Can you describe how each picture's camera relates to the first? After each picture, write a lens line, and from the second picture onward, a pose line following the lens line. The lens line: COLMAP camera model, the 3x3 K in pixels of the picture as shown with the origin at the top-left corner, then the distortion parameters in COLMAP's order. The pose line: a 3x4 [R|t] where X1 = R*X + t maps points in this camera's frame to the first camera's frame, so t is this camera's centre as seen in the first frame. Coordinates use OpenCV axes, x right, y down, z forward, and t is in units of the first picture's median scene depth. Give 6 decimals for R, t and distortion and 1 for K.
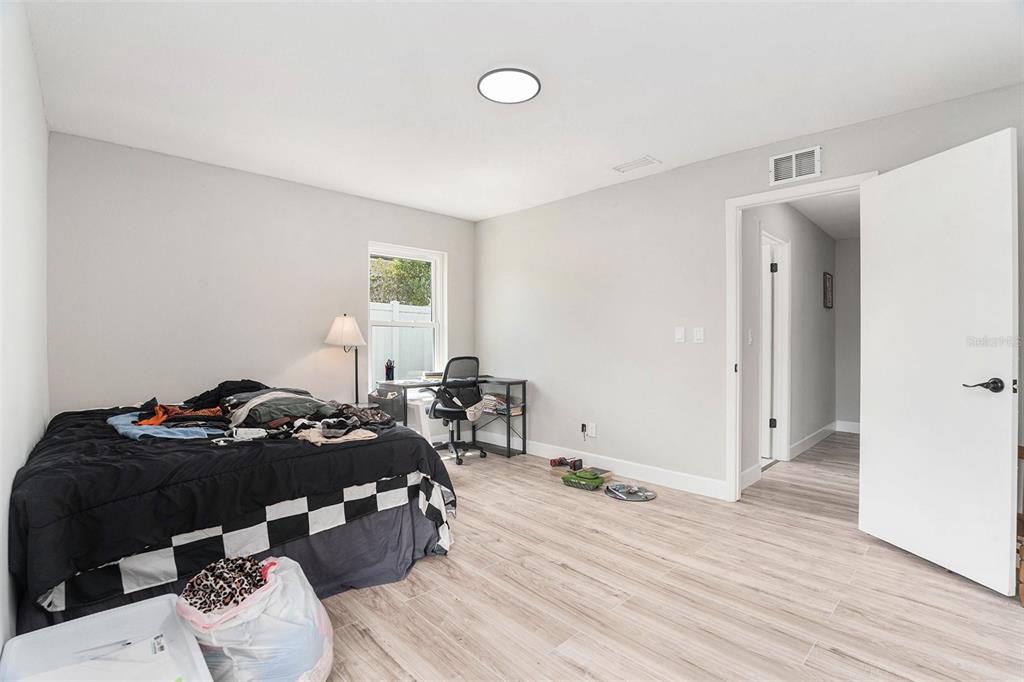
lens RADIAL K [[468.5, 0, 514.5], [0, 468.5, 345.5], [0, 0, 1]] dist [-0.016724, -0.000091]
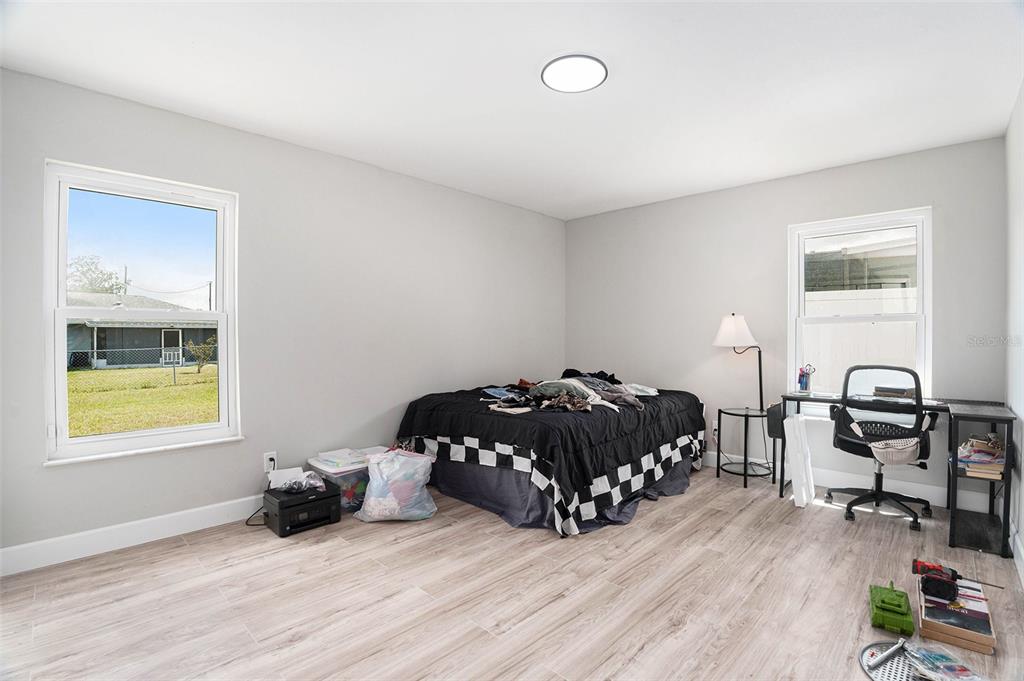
lens RADIAL K [[468.5, 0, 514.5], [0, 468.5, 342.0], [0, 0, 1]] dist [-0.016724, -0.000091]
pose [[0.051301, -0.007170, -0.998658, 0.899844], [-0.003354, 0.999967, -0.007351, -0.000026], [0.998678, 0.003727, 0.051275, 0.794656]]
